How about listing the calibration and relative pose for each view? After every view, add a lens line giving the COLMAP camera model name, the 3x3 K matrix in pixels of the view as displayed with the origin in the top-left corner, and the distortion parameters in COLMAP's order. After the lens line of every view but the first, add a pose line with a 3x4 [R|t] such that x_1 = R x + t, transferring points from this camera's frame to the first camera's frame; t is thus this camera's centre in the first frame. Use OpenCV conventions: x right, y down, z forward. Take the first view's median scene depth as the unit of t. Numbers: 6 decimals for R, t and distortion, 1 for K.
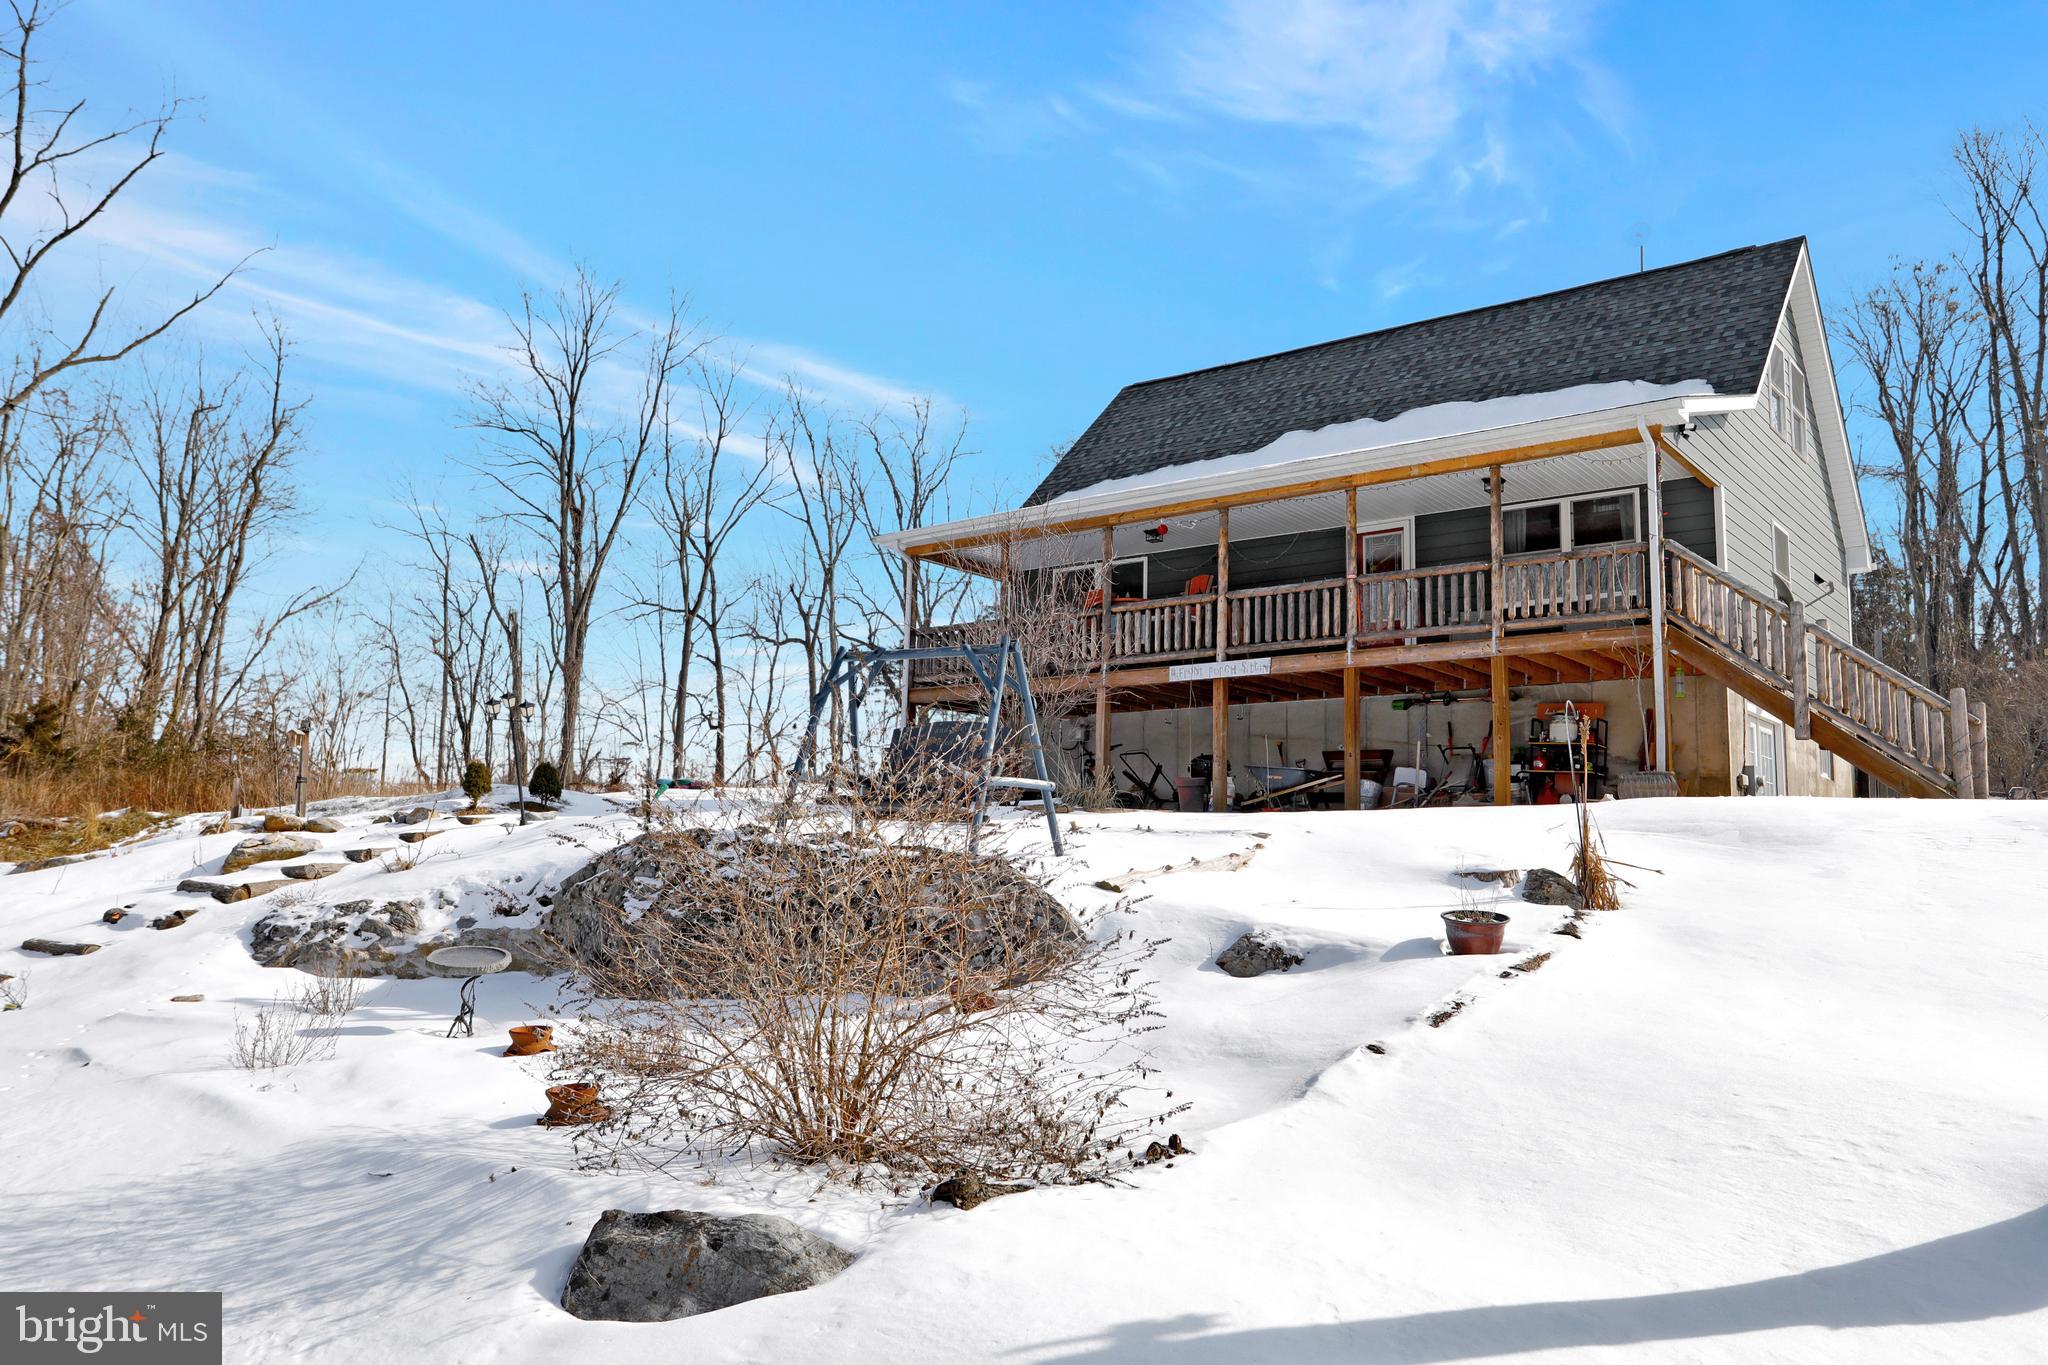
lens RADIAL K [[1547.8, 0, 1036.2], [0, 1547.8, 691.3], [0, 0, 1]] dist [-0.006763, -0.002129]
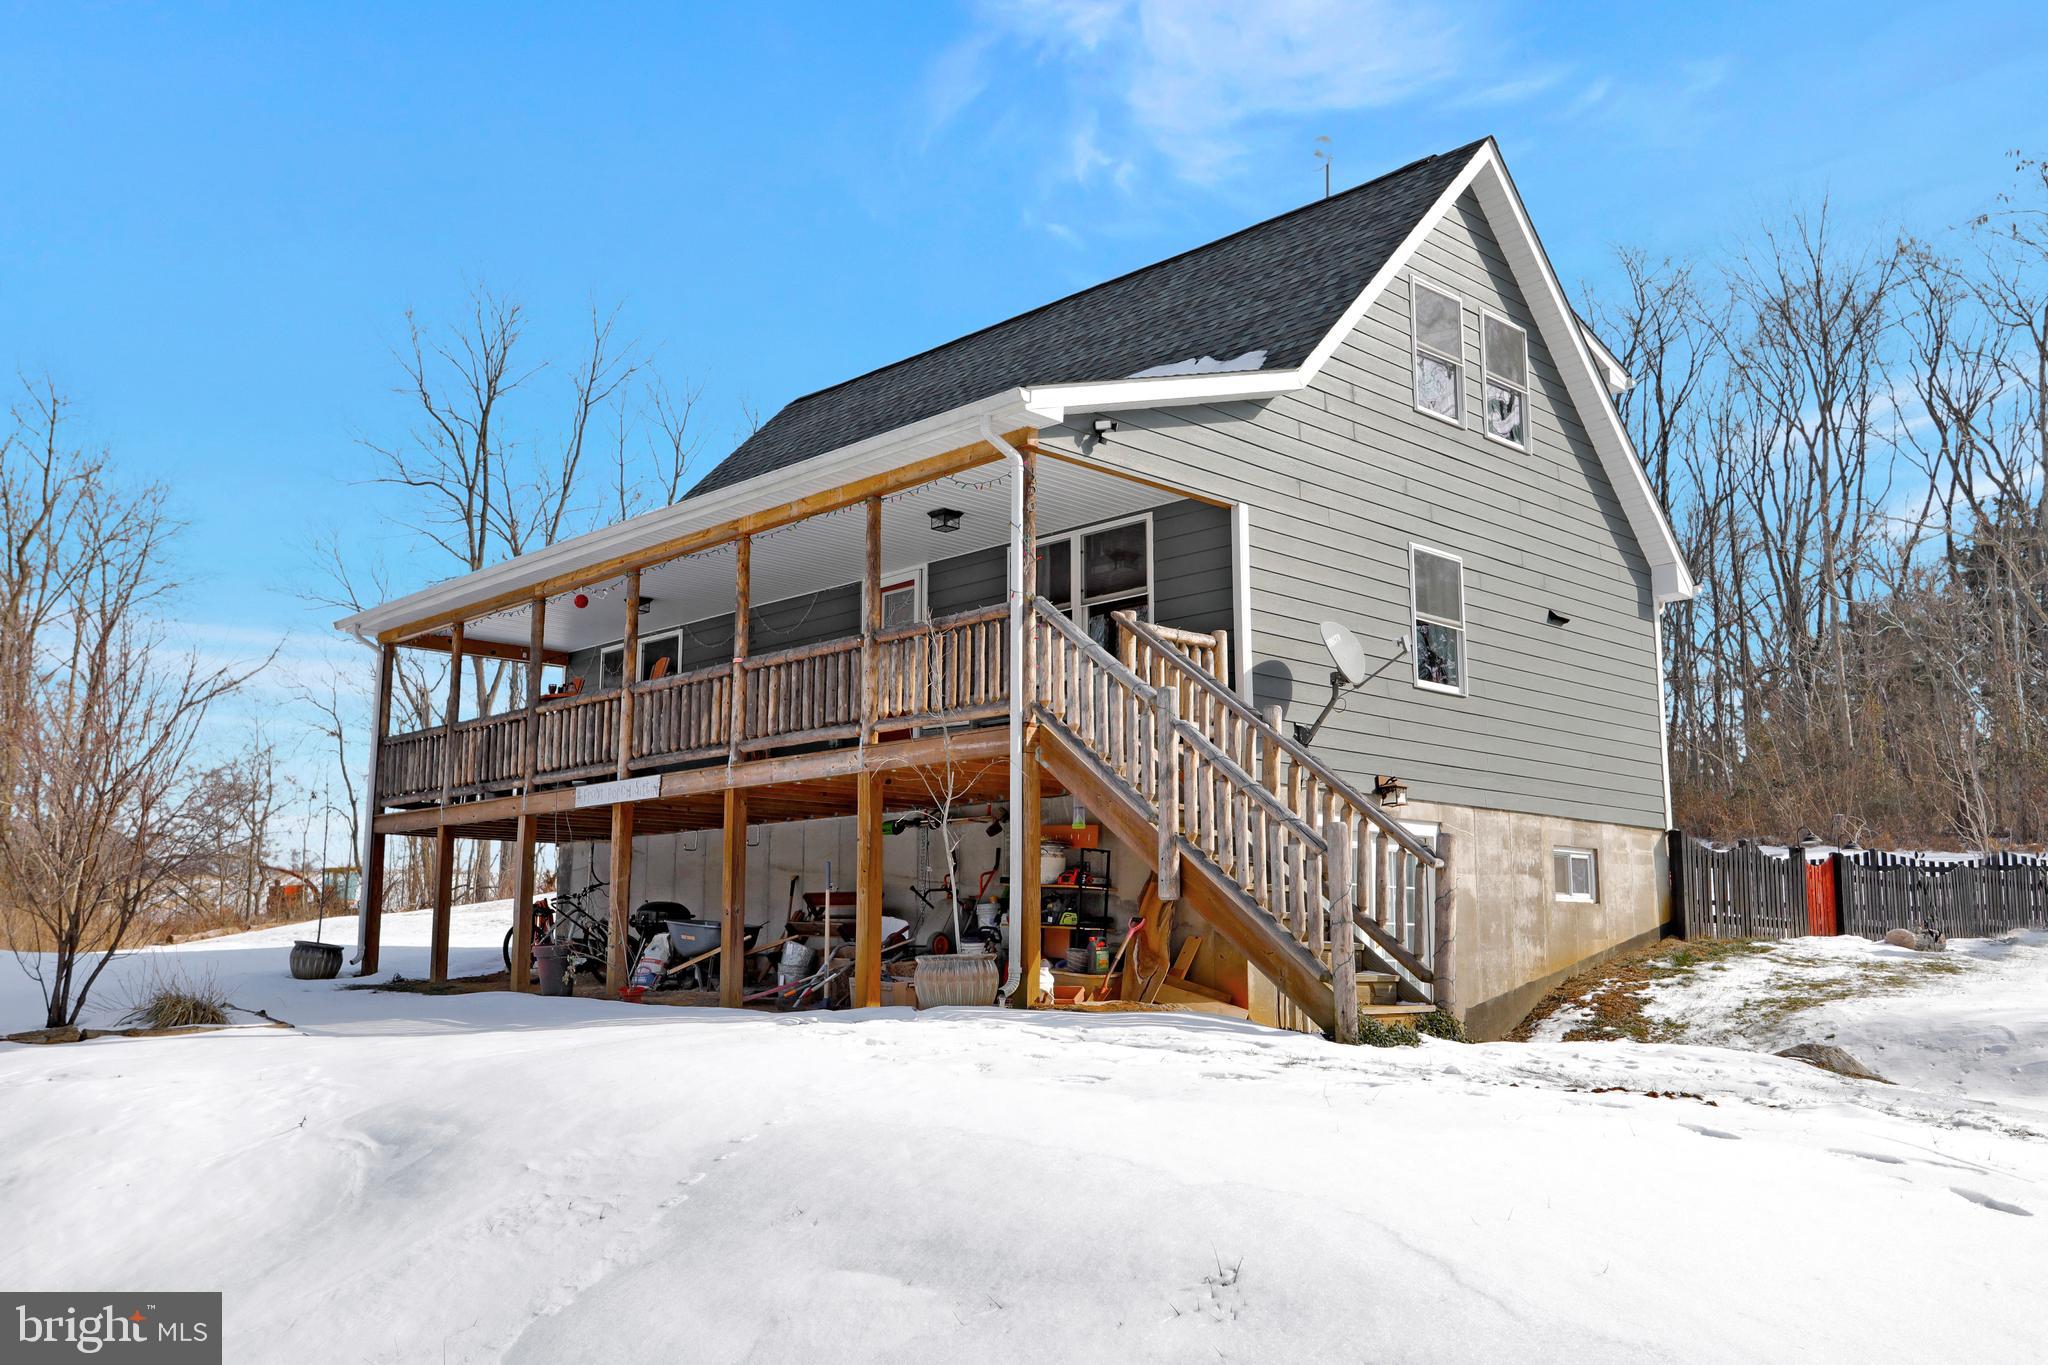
lens RADIAL K [[1769.9, 0, 1018.3], [0, 1769.9, 678.6], [0, 0, 1]] dist [-0.036414, 0.004349]
pose [[0.988499, -0.045471, -0.144231, 0.420780], [0.040868, 0.998561, -0.034716, -0.029895], [0.145602, 0.028422, 0.988935, 0.194316]]
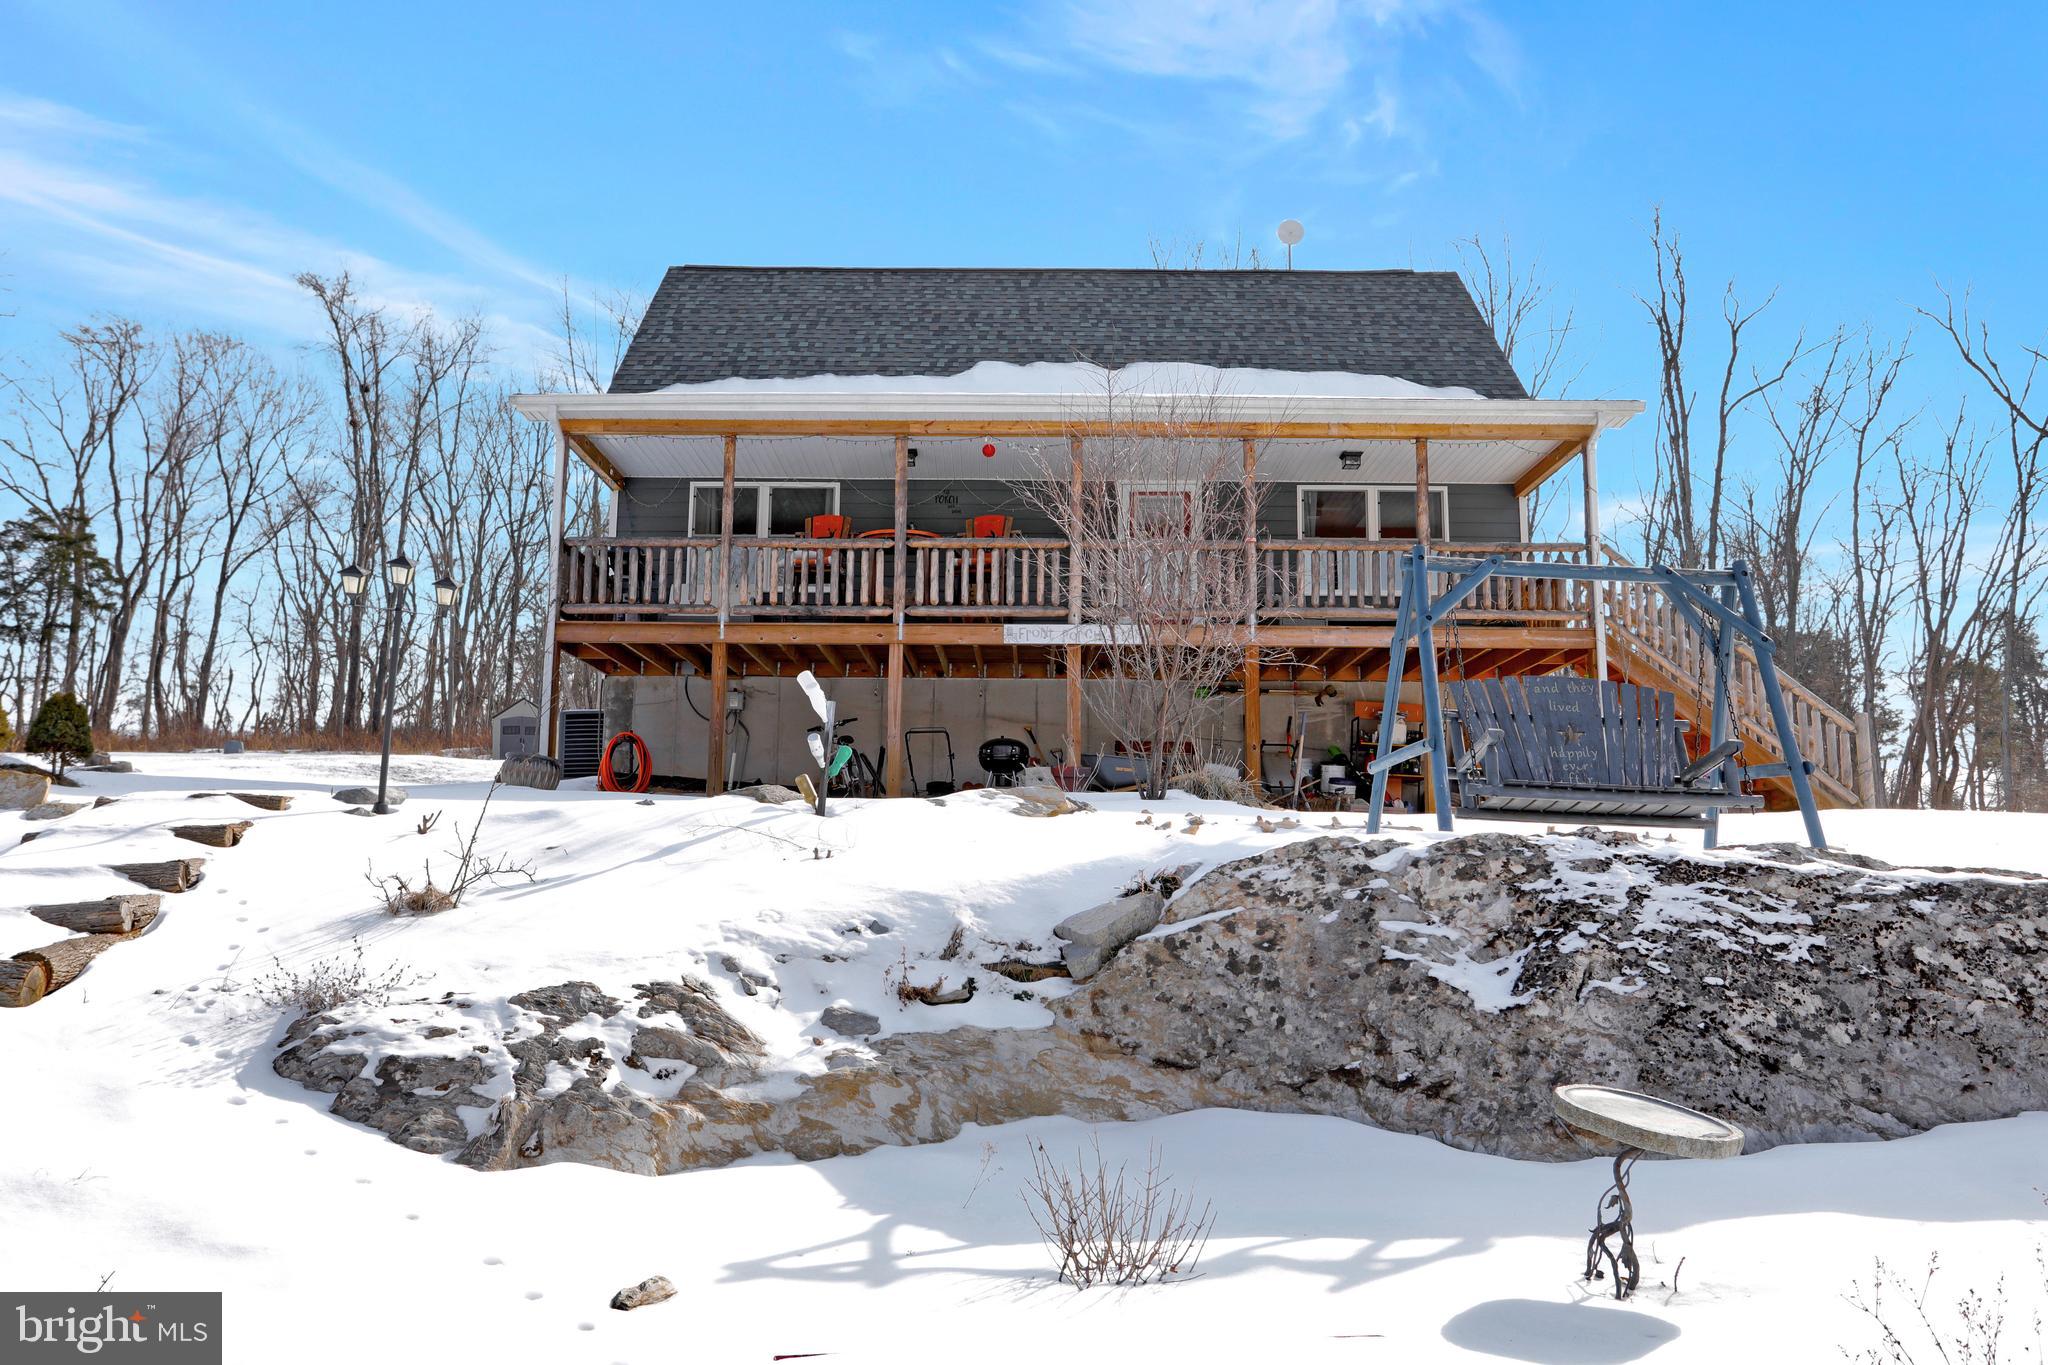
lens RADIAL K [[1557.0, 0, 1016.8], [0, 1557.0, 690.8], [0, 0, 1]] dist [-0.004241, 0.018292]
pose [[0.790586, 0.065738, 0.608812, -0.393616], [-0.069855, 0.997413, -0.016986, 0.031263], [-0.608354, -0.029100, 0.793132, 0.362537]]
